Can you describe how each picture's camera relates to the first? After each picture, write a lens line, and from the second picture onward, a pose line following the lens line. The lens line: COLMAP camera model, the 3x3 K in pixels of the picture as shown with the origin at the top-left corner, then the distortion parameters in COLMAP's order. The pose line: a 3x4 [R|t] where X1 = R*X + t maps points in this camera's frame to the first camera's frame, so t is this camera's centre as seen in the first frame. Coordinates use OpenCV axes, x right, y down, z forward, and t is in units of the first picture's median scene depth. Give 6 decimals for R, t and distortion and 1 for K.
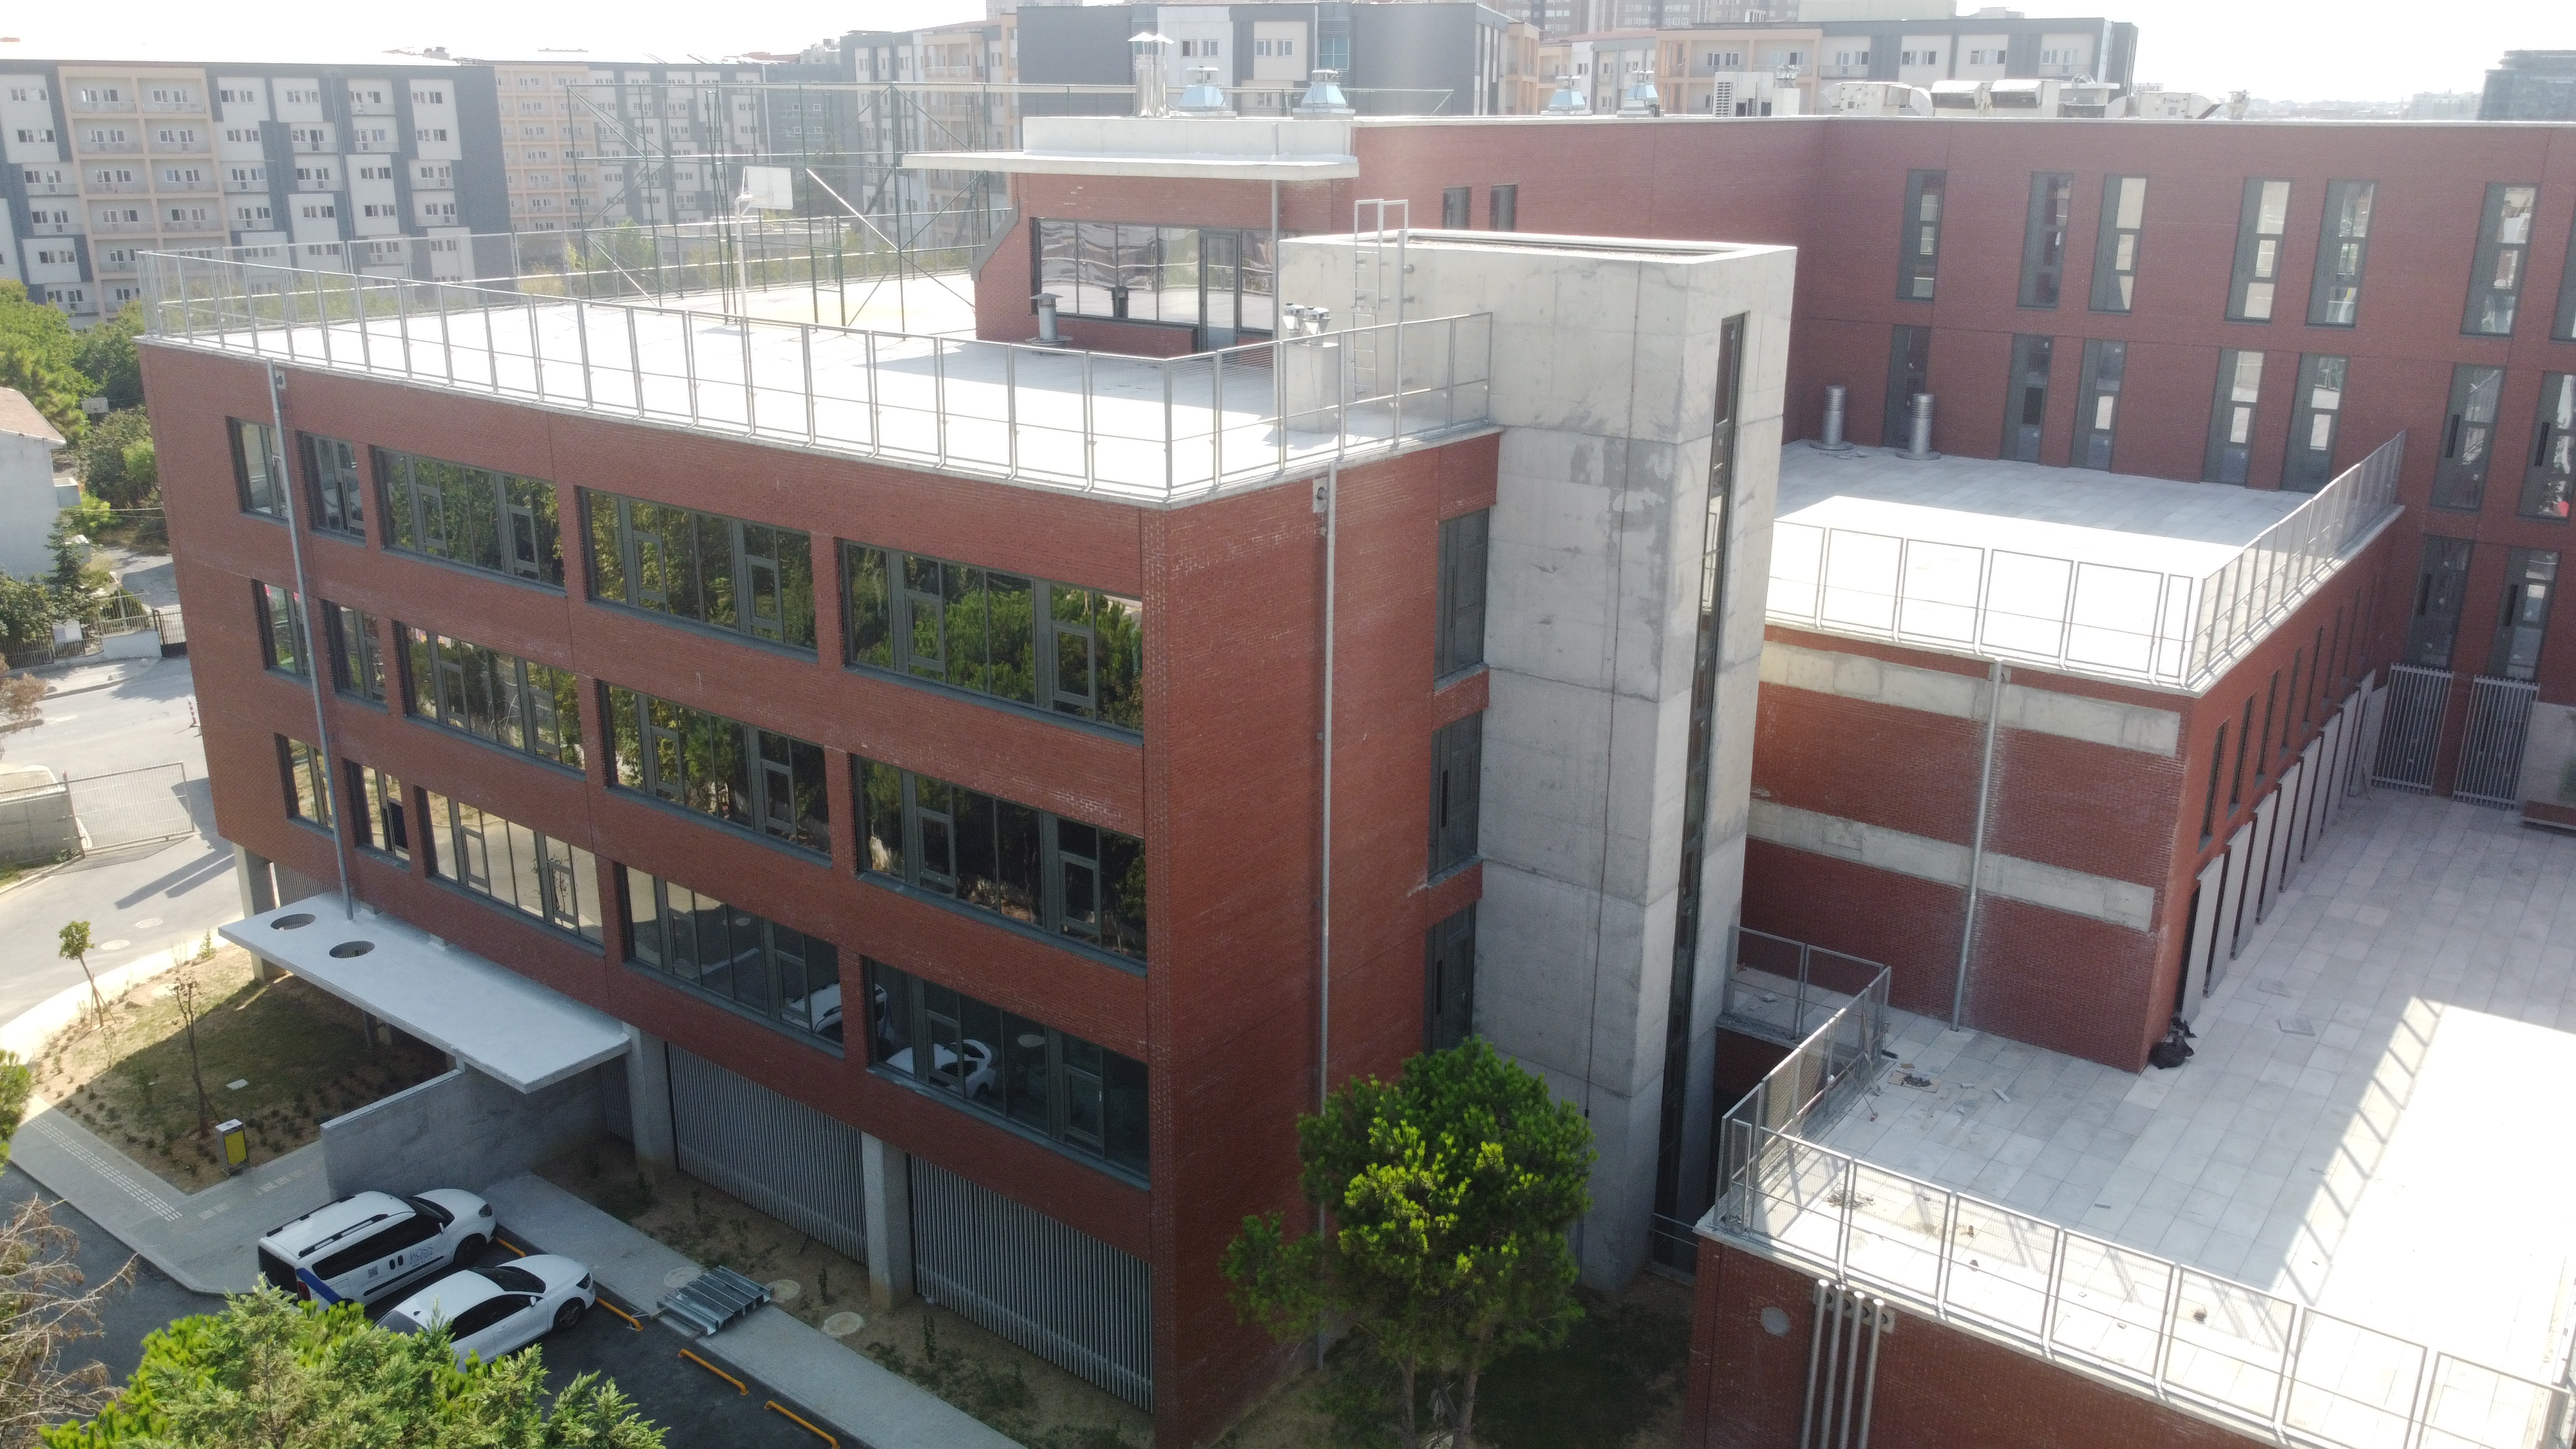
lens RADIAL K [[1939.7, 0, 1283.2], [0, 1939.7, 725.7], [0, 0, 1]] dist [-0.006634, 0.000442]
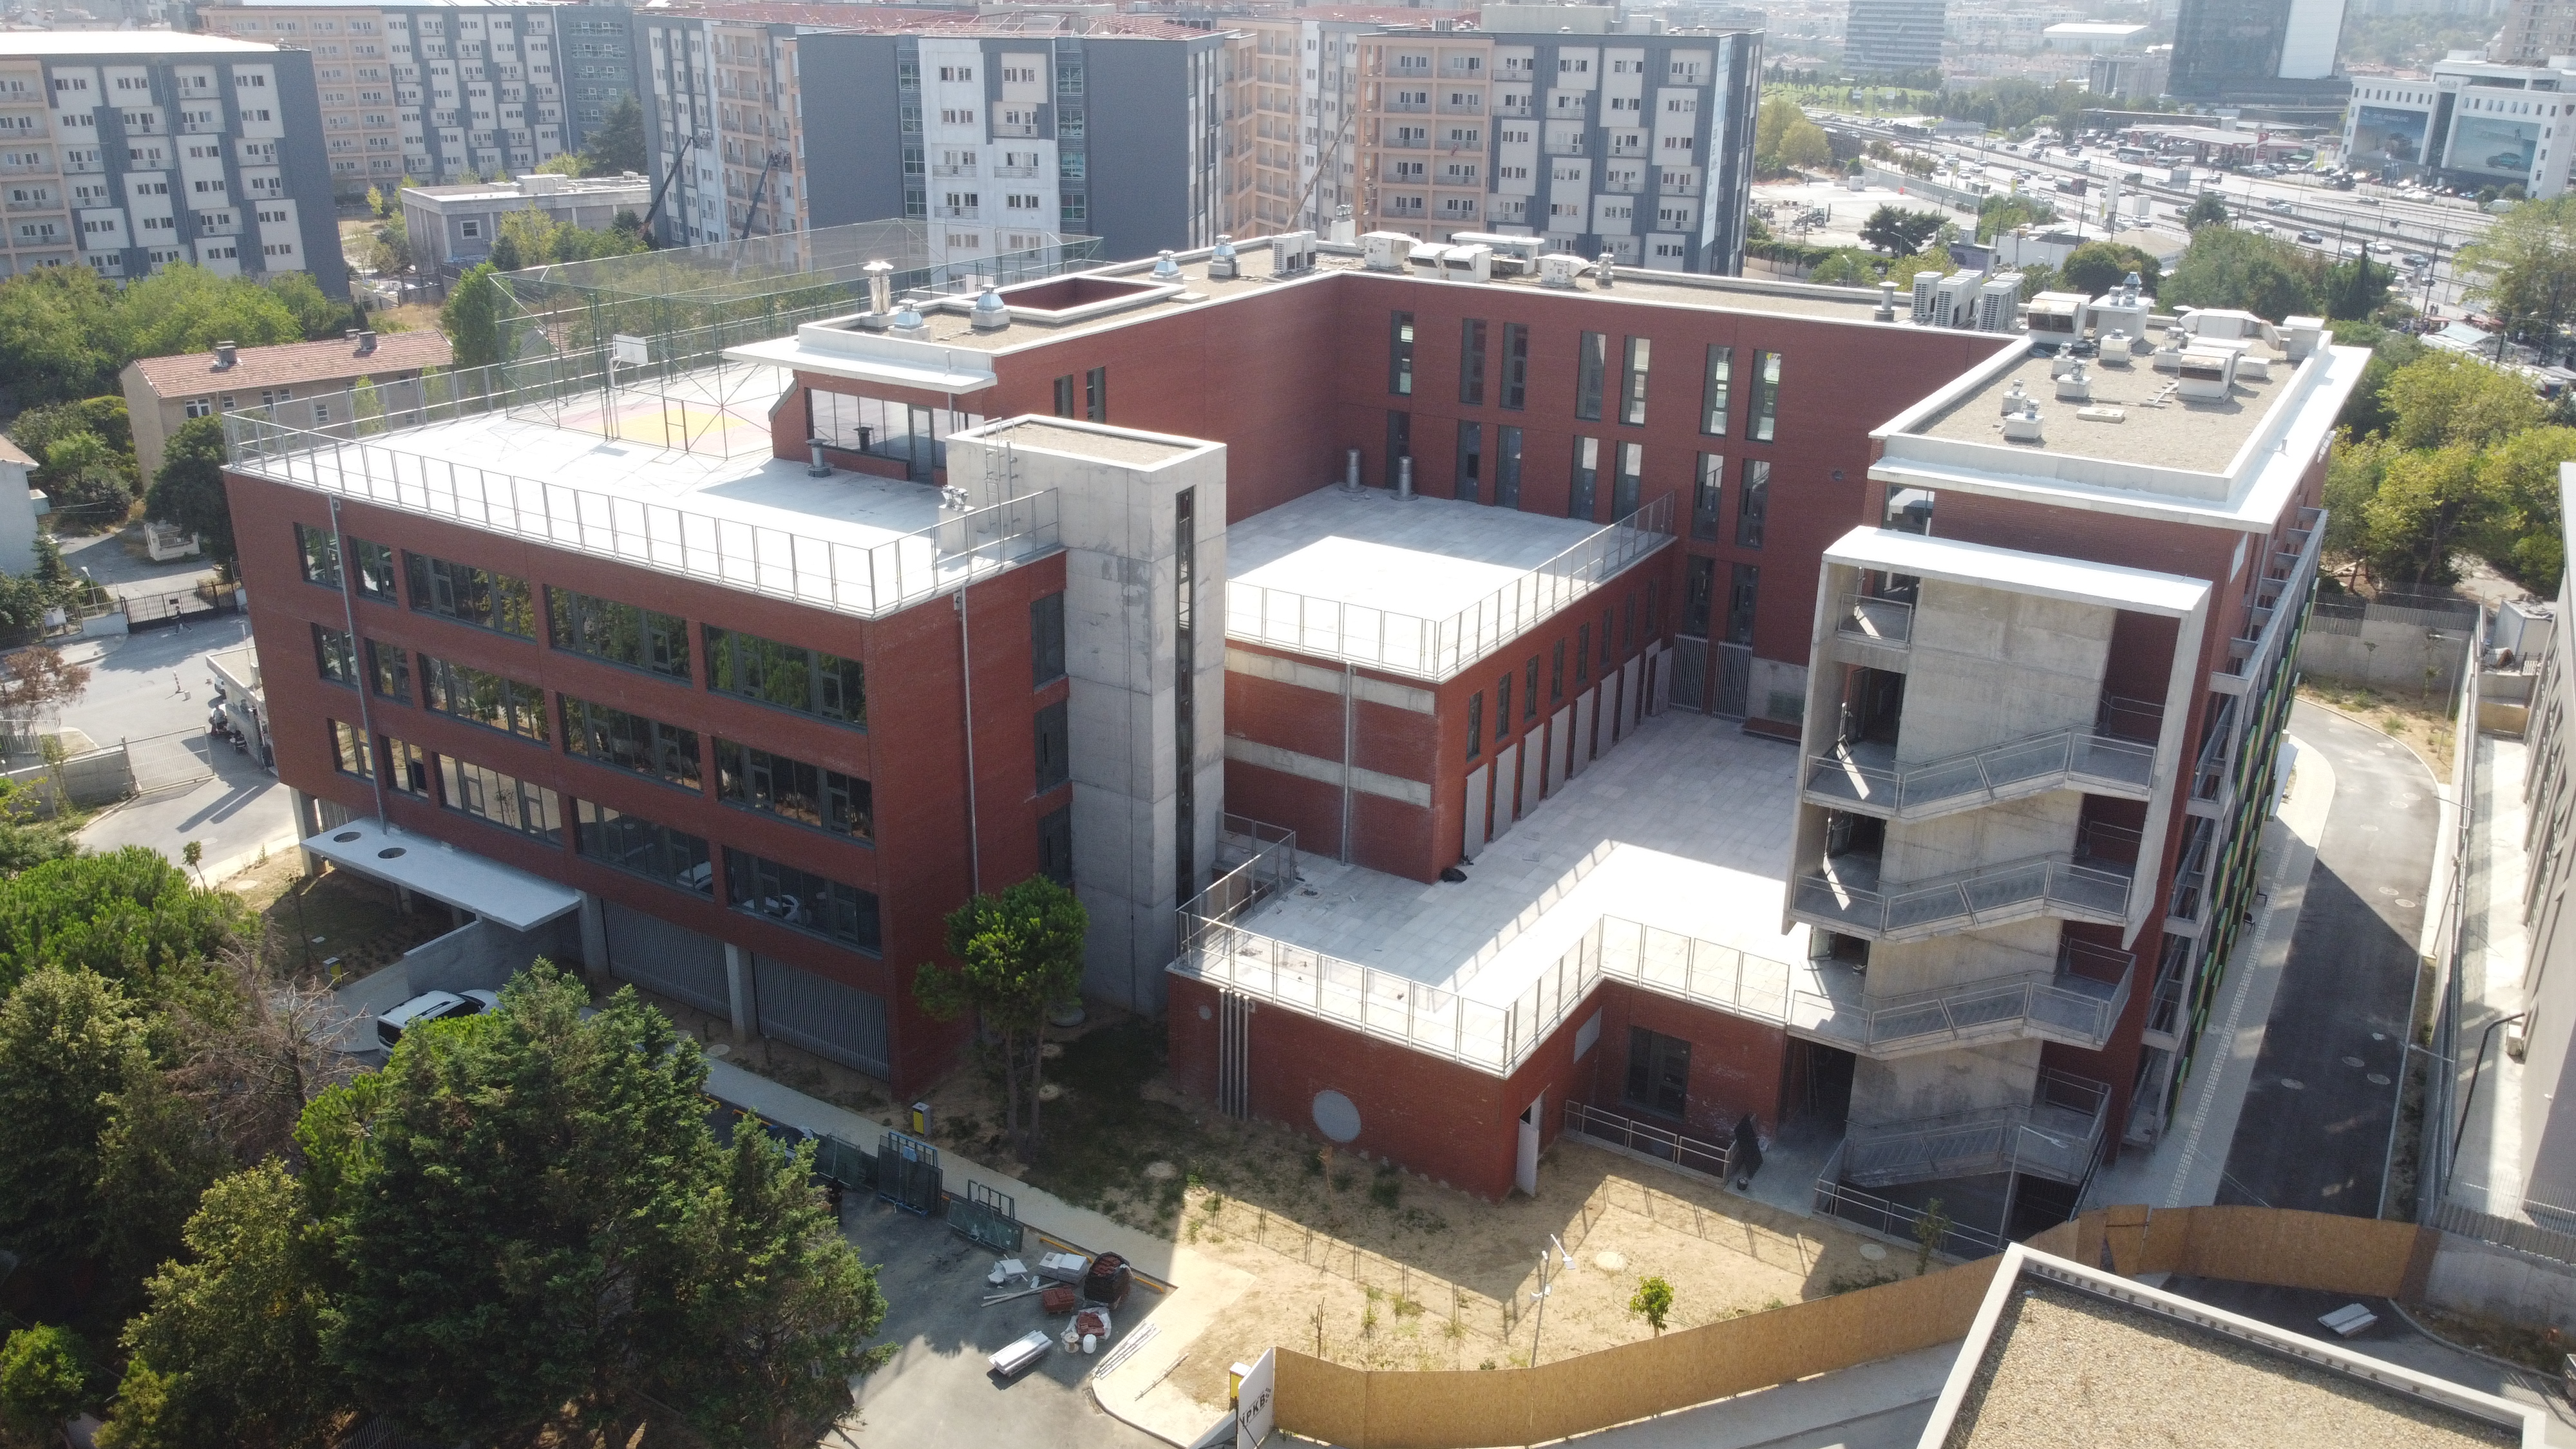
lens RADIAL K [[1939.7, 0, 1291.8], [0, 1939.7, 715.8], [0, 0, 1]] dist [-0.006634, 0.000442]
pose [[0.994962, -0.028637, 0.096080, 0.123877], [0.023033, 0.997996, 0.058933, -0.084204], [-0.097575, -0.056423, 0.993627, -0.737979]]
